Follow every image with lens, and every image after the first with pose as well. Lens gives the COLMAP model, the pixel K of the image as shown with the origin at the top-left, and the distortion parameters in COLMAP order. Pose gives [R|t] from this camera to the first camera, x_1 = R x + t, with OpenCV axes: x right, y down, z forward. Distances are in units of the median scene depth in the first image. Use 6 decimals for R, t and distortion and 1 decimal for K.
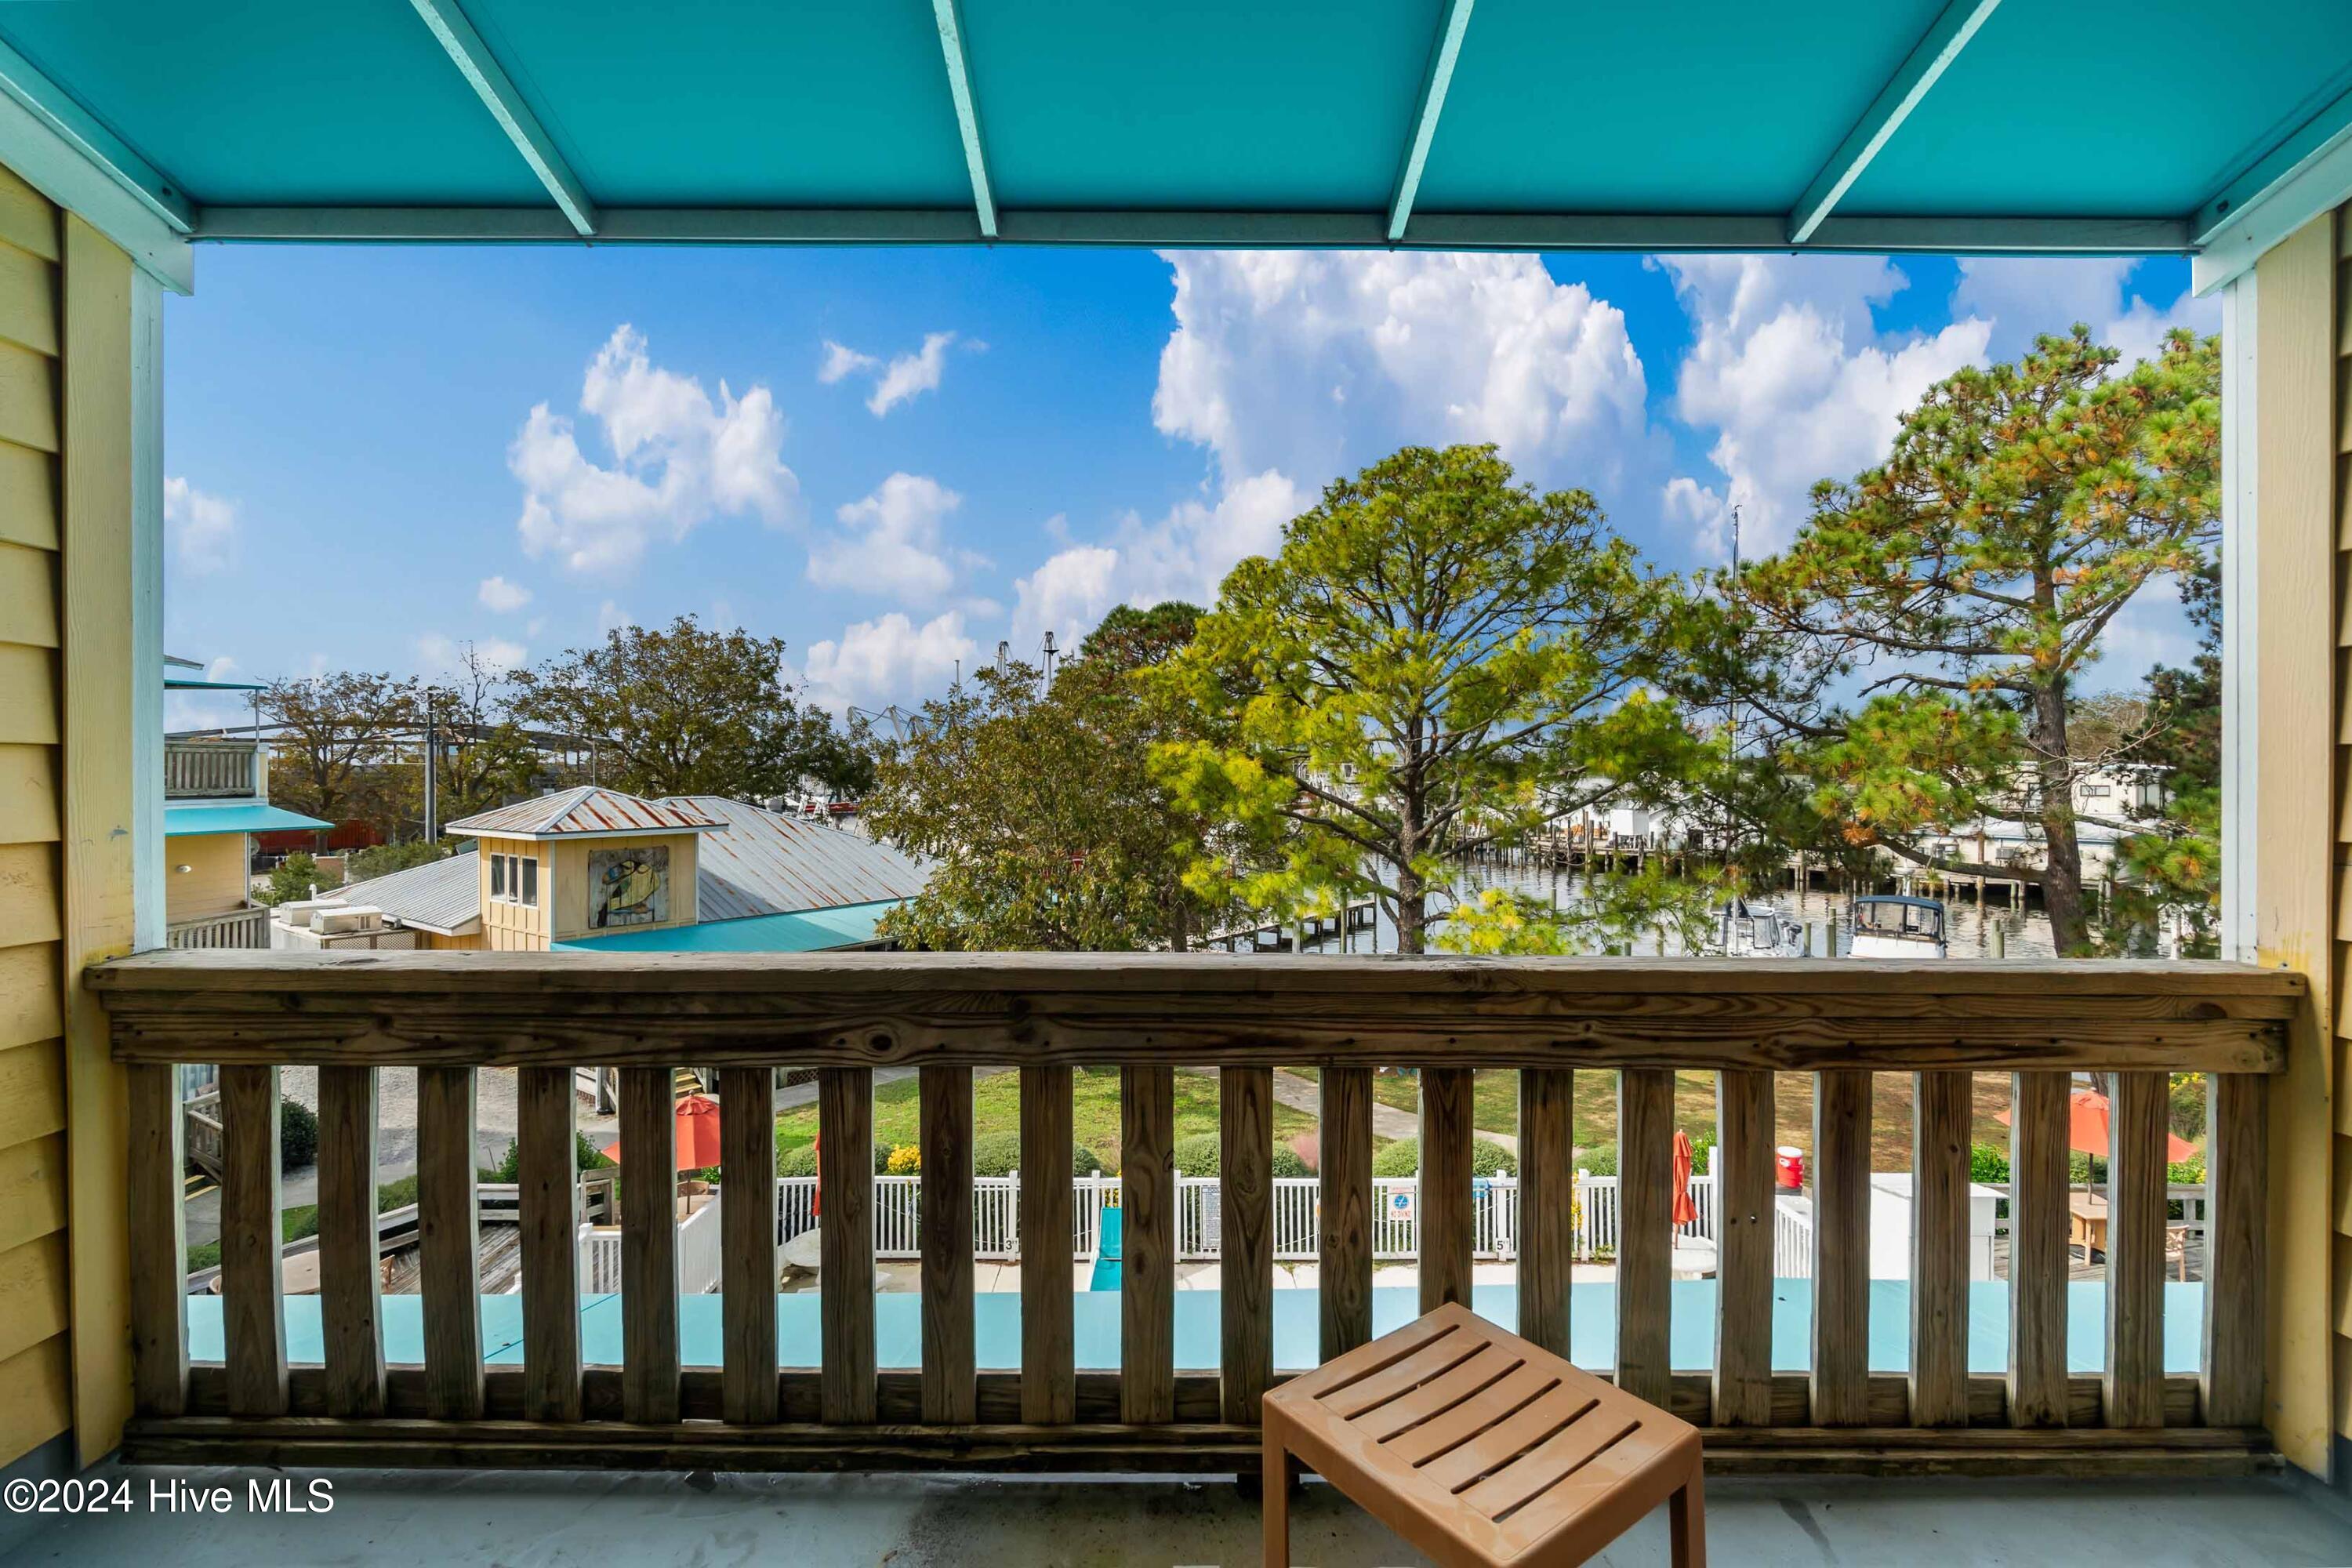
lens RADIAL K [[1036.9, 0, 1163.1], [0, 1036.9, 772.9], [0, 0, 1]] dist [0.000986, 0.000247]
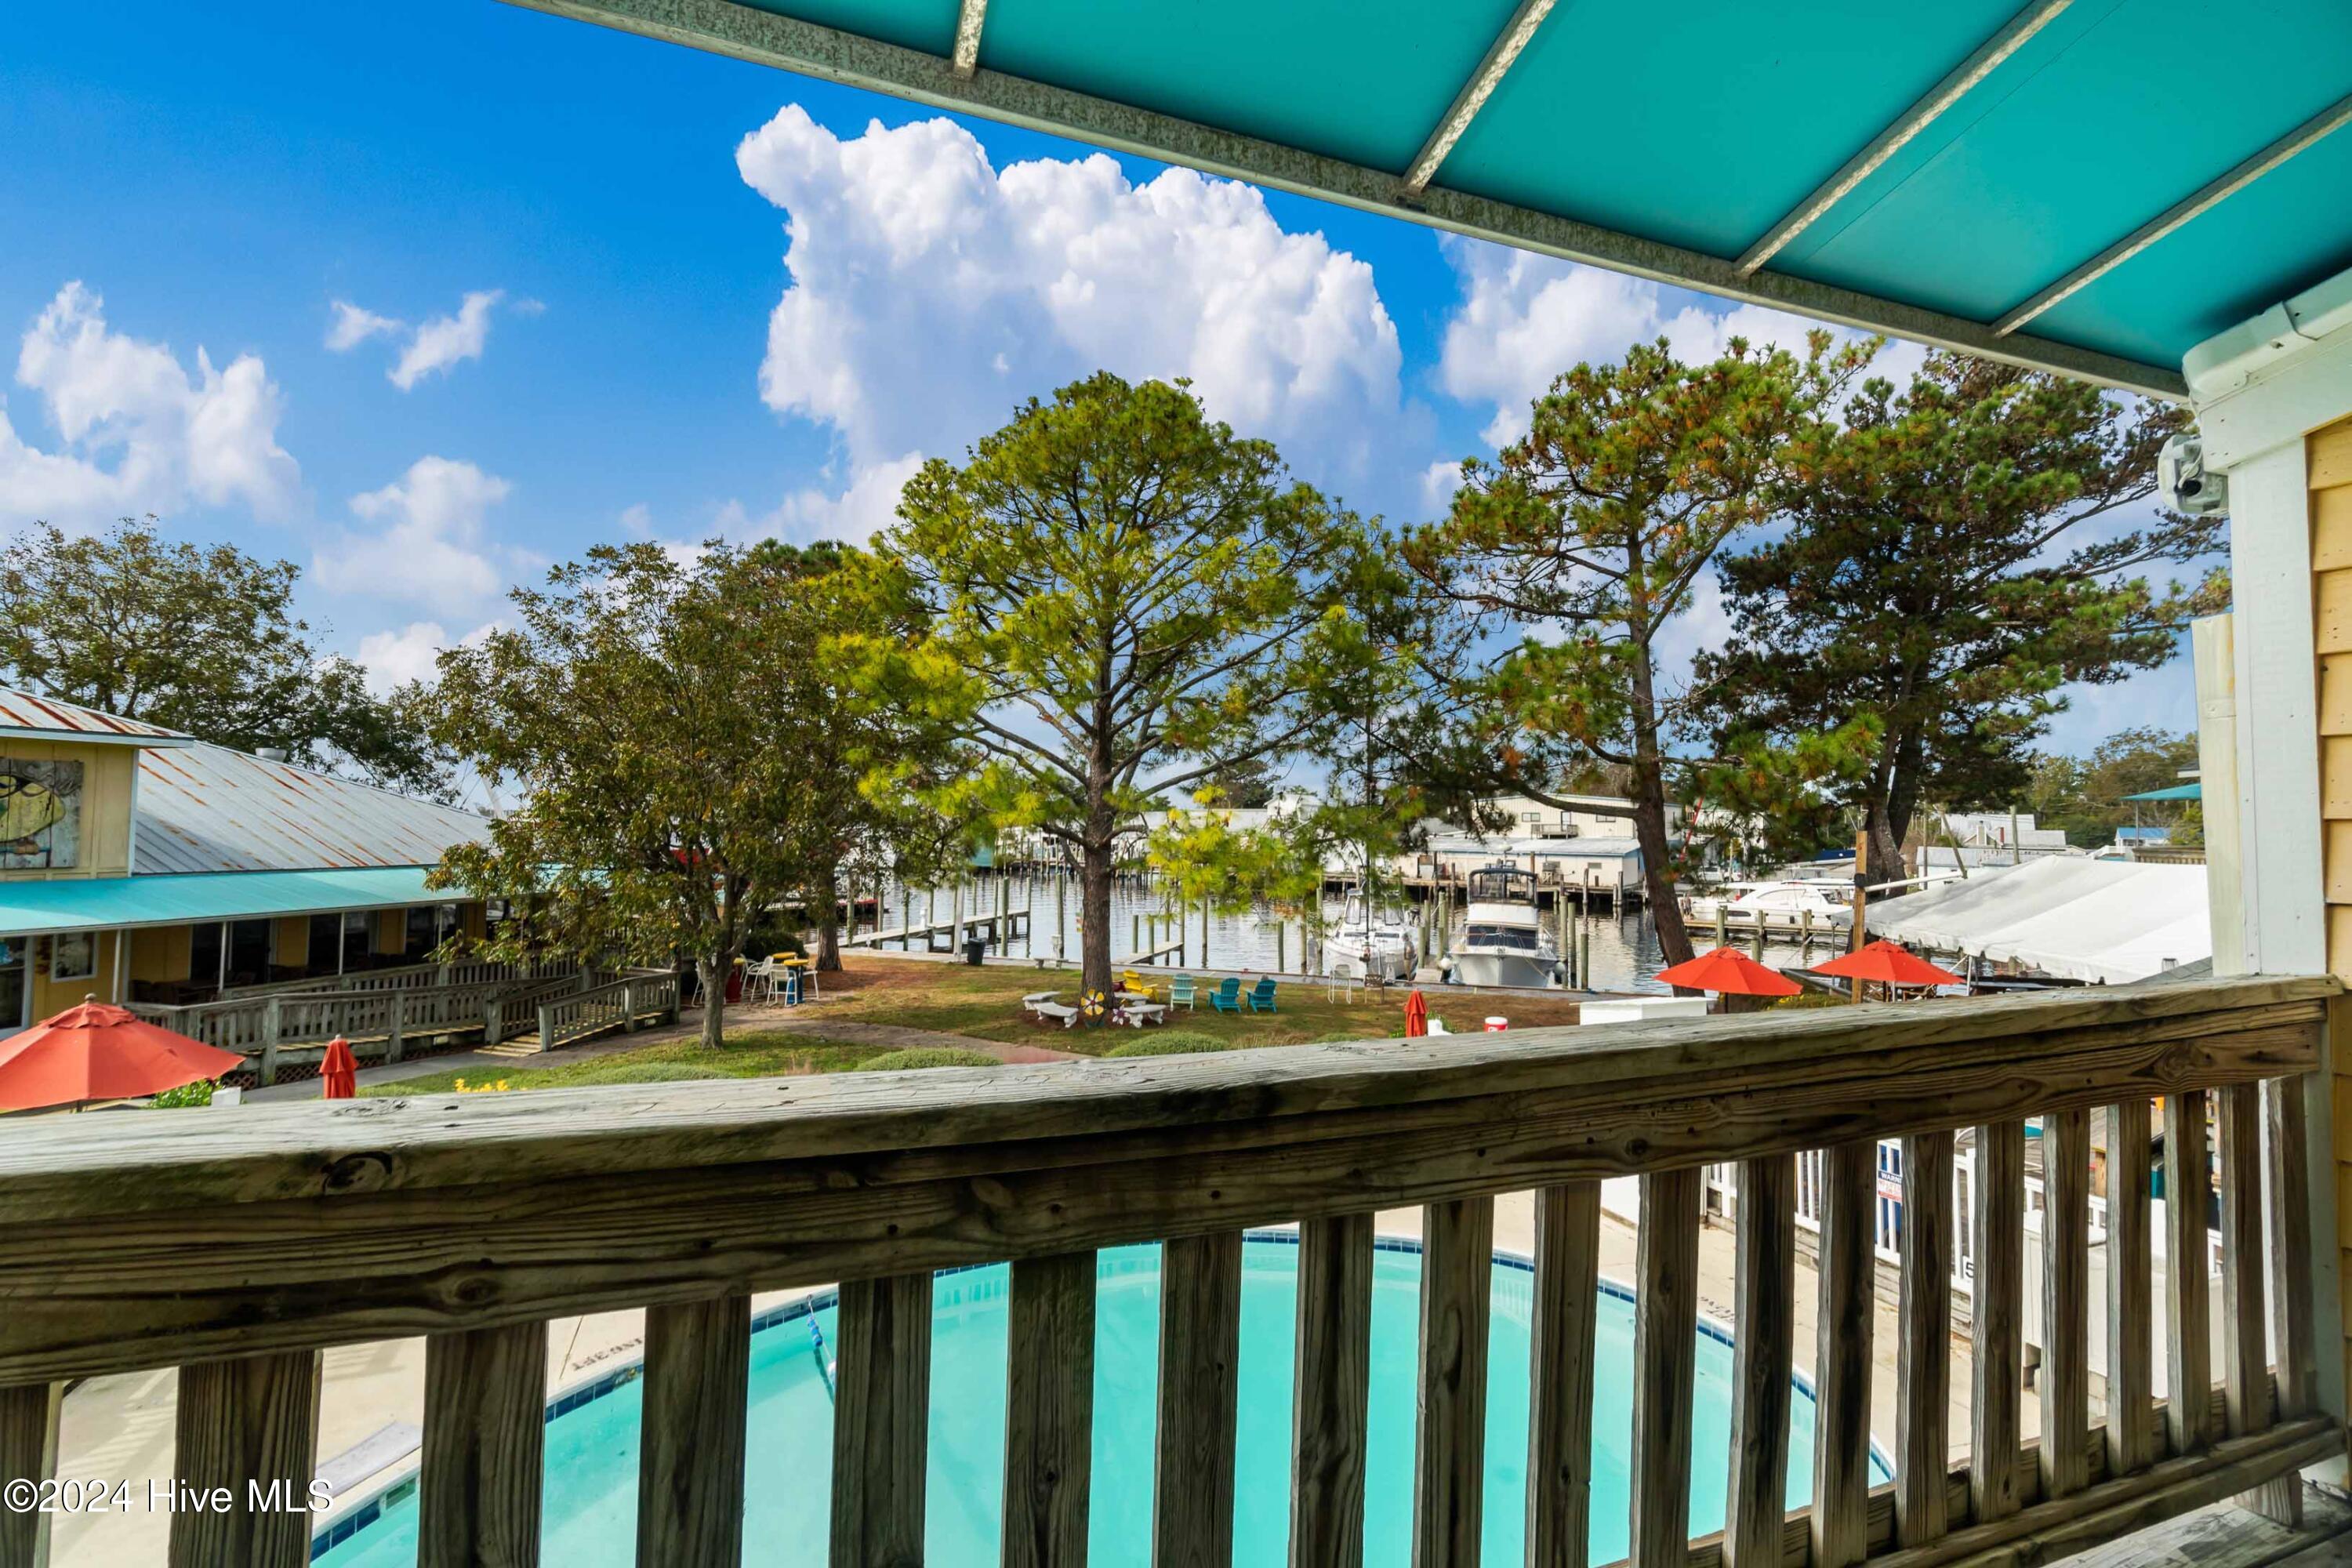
lens RADIAL K [[1031.1, 0, 1164.2], [0, 1031.1, 787.7], [0, 0, 1]] dist [-0.002153, -0.000126]
pose [[0.938379, 0.025569, 0.344660, -0.031061], [-0.011429, 0.999010, -0.042996, 0.112076], [-0.345418, 0.036407, 0.937742, 0.098793]]
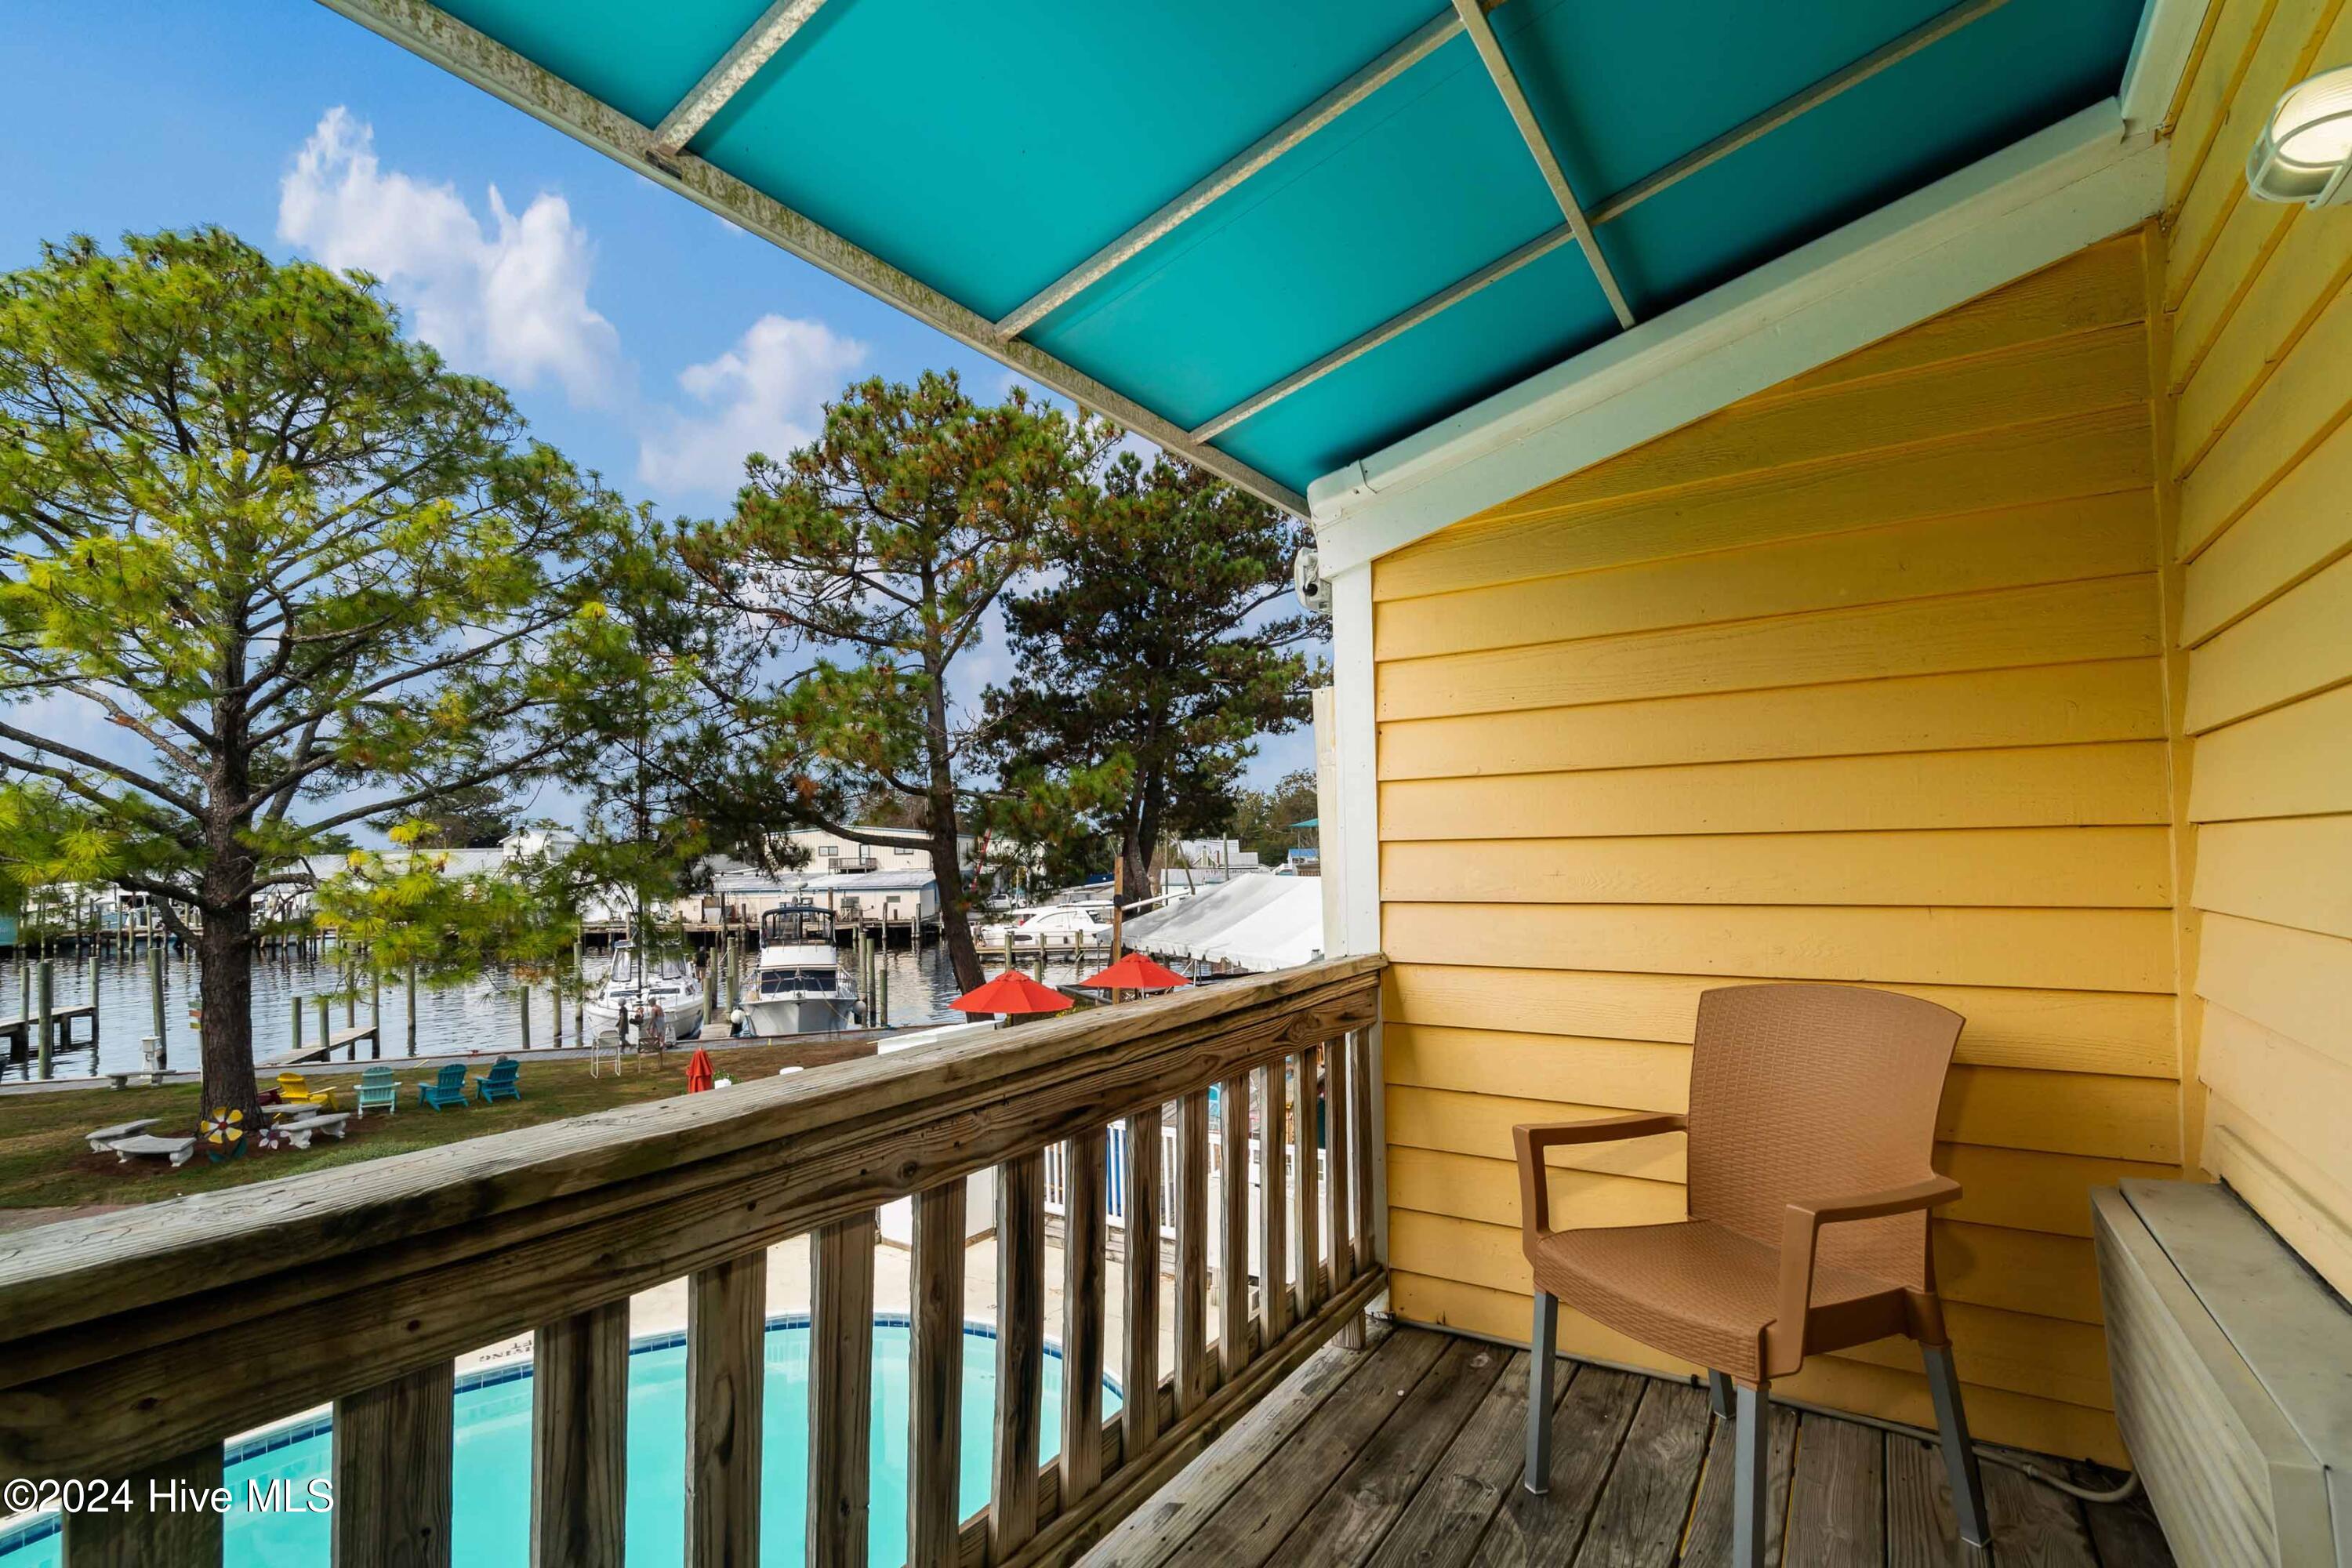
lens RADIAL K [[1109.8, 0, 1181.2], [0, 1109.8, 844.0], [0, 0, 1]] dist [-0.005849, -0.000055]
pose [[0.539349, 0.003168, 0.842076, -0.031400], [0.021891, 0.999602, -0.017781, 0.112079], [-0.841798, 0.028024, 0.539065, 0.096067]]
